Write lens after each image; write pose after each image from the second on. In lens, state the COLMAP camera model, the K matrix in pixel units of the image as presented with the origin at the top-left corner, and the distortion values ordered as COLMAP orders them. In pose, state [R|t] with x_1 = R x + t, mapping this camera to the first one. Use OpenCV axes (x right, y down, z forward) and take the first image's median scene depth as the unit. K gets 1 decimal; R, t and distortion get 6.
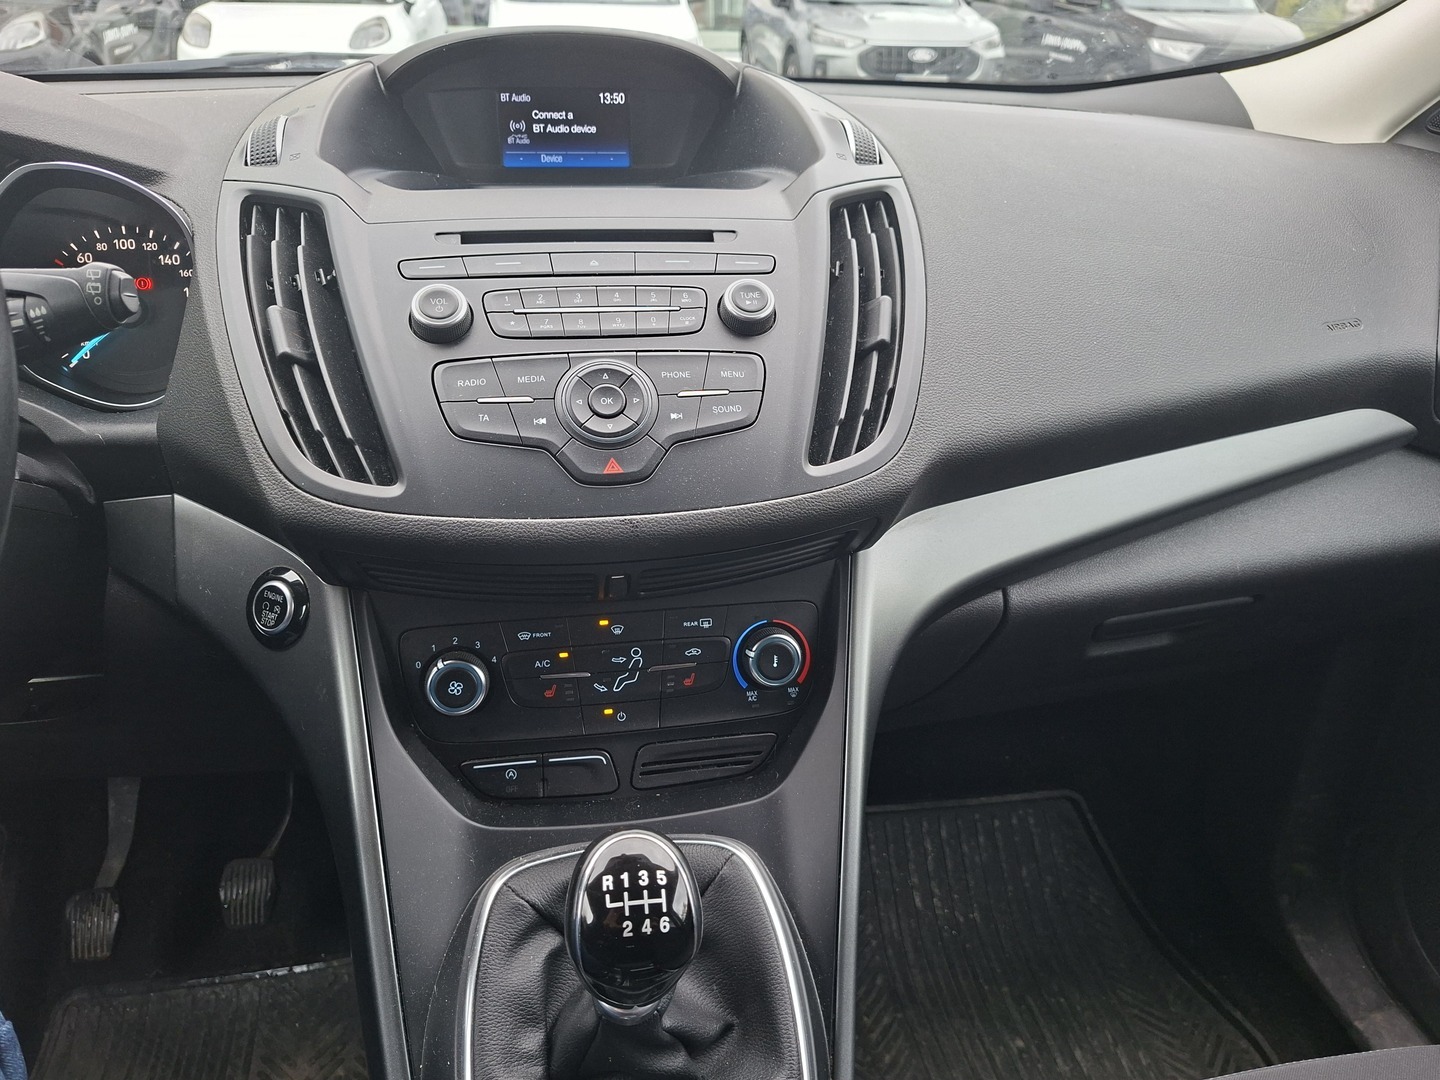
lens RADIAL K [[956.3, 0, 700.4], [0, 956.3, 537.7], [0, 0, 1]] dist [0.085458, -0.000644]
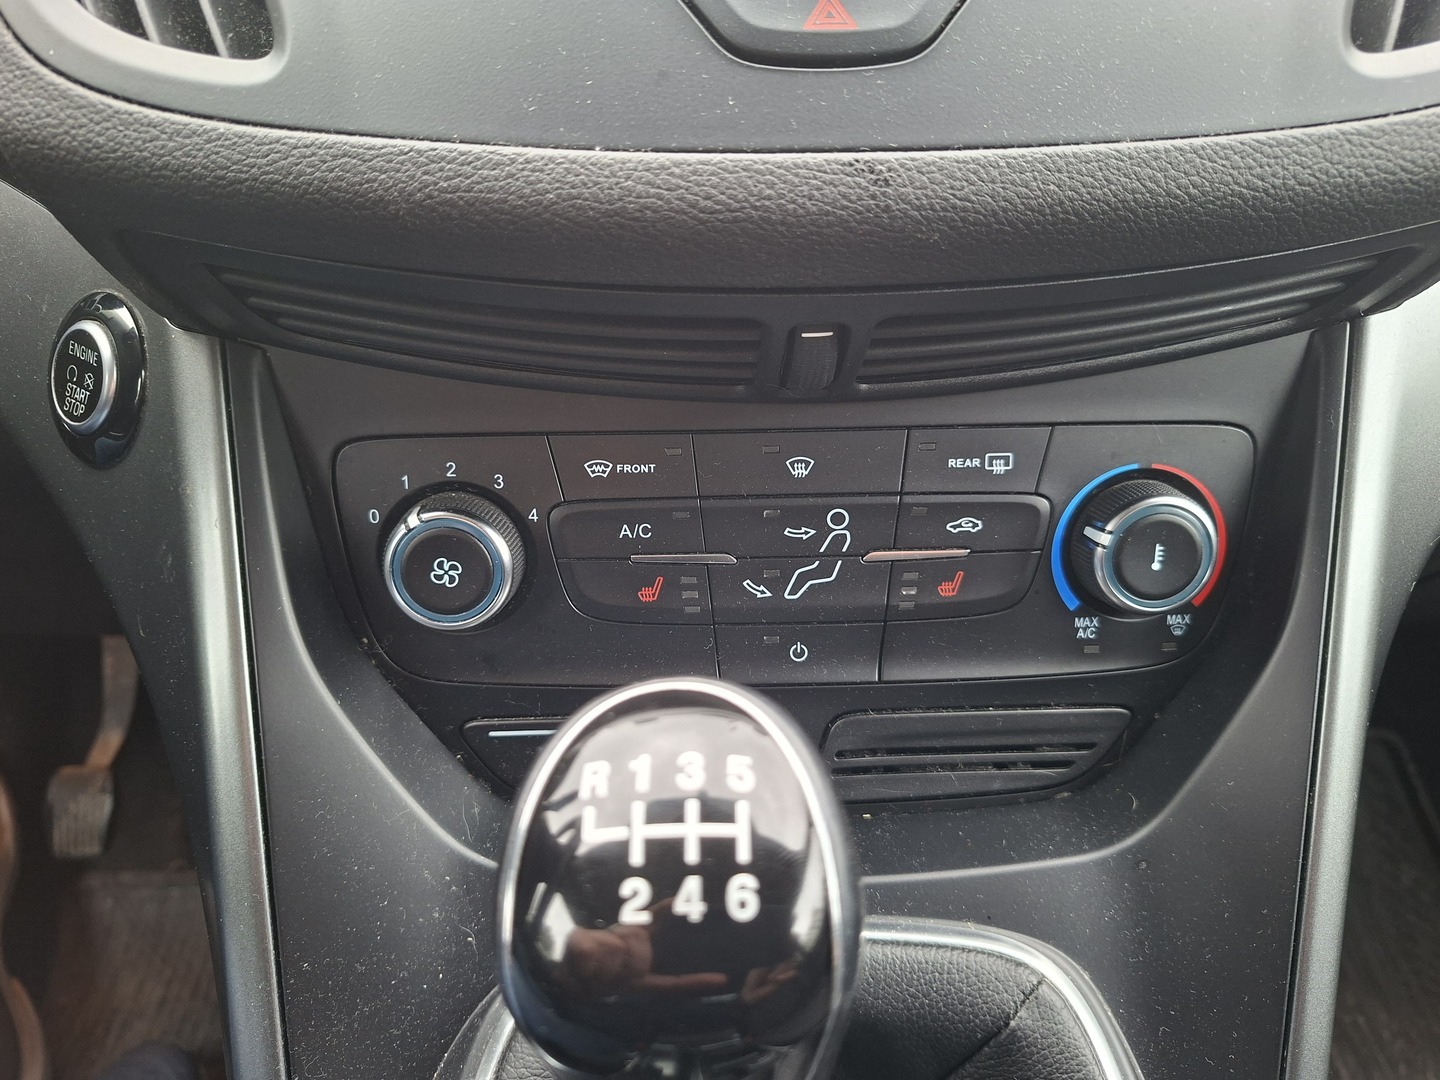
lens RADIAL K [[993.8, 0, 742.8], [0, 993.8, 541.3], [0, 0, 1]] dist [0.003858, 0.000175]
pose [[0.994250, 0.060863, -0.088111, -0.070390], [-0.046412, 0.986405, 0.157643, 0.058298], [0.096507, -0.152647, 0.983557, 0.532774]]
